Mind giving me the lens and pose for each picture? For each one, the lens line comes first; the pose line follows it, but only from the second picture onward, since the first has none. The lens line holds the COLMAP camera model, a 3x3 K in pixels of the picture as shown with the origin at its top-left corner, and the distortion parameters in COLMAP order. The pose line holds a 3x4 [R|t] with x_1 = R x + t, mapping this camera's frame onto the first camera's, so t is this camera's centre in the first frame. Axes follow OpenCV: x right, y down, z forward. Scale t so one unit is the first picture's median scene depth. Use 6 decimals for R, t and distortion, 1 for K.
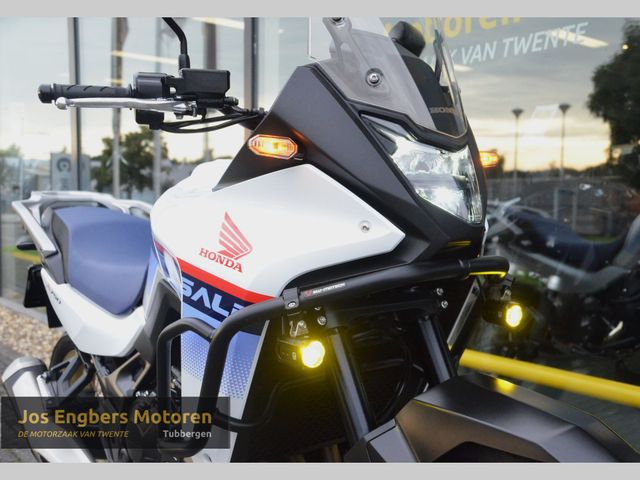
lens RADIAL K [[707.6, 0, 367.5], [0, 707.6, 252.1], [0, 0, 1]] dist [-0.031803, -0.016260]
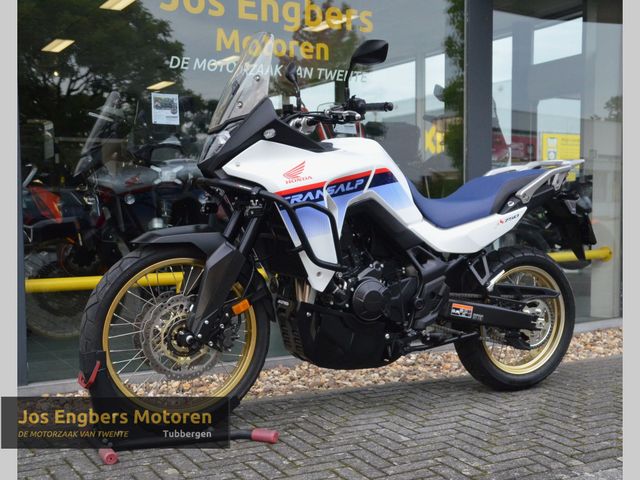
lens RADIAL K [[880.7, 0, 365.9], [0, 880.7, 253.6], [0, 0, 1]] dist [-0.004411, 0.262899]
pose [[0.173579, -0.068767, 0.982416, -3.244631], [0.069211, 0.995944, 0.057485, 0.030473], [-0.982385, 0.058015, 0.177634, 0.980802]]
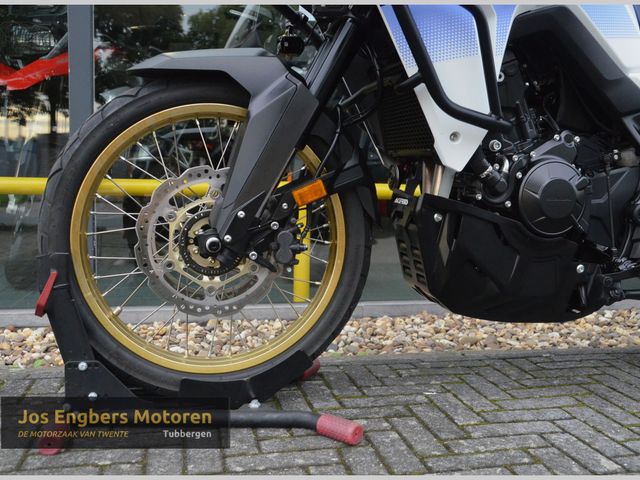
lens RADIAL K [[686.6, 0, 353.7], [0, 686.6, 249.2], [0, 0, 1]] dist [-0.062612, 0.027604]
pose [[0.442497, -0.078745, 0.893306, -1.784165], [0.041767, 0.996866, 0.067185, 0.321966], [-0.895797, 0.007581, 0.444399, 1.244383]]
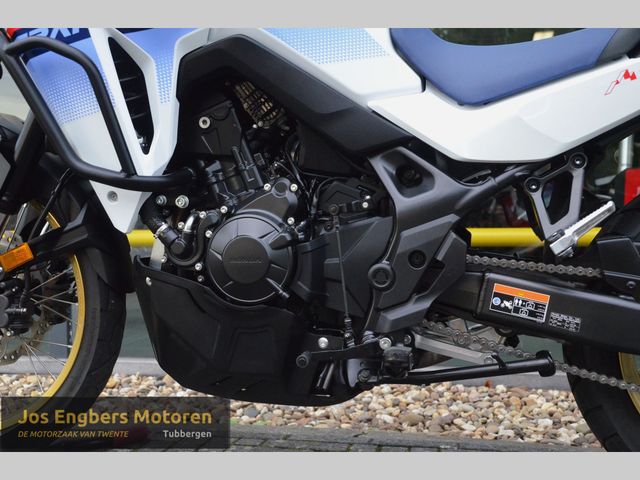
lens RADIAL K [[783.6, 0, 322.1], [0, 783.6, 248.3], [0, 0, 1]] dist [-0.008497, 0.397074]
pose [[0.790874, -0.042162, 0.610525, -1.212922], [0.056280, 0.998407, -0.003955, 0.322149], [-0.609386, 0.037488, 0.791987, 0.507017]]
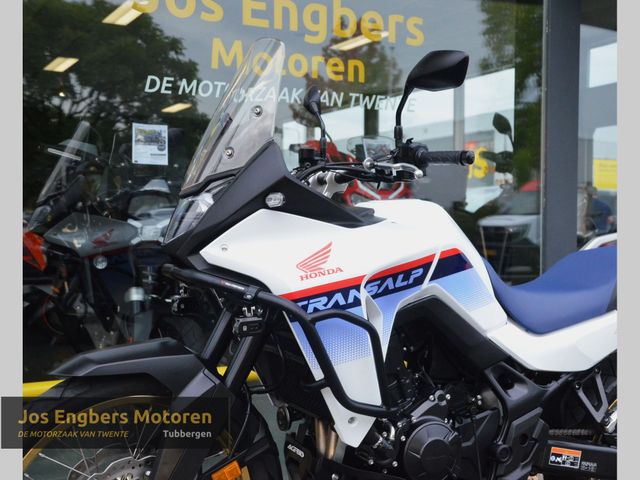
lens RADIAL K [[902.4, 0, 373.7], [0, 902.4, 241.9], [0, 0, 1]] dist [0.040866, 0.119696]
pose [[0.194190, -0.027495, 0.980579, -2.362248], [0.061479, 0.997983, 0.015808, -0.121428], [-0.979036, 0.057215, 0.195488, 1.191769]]
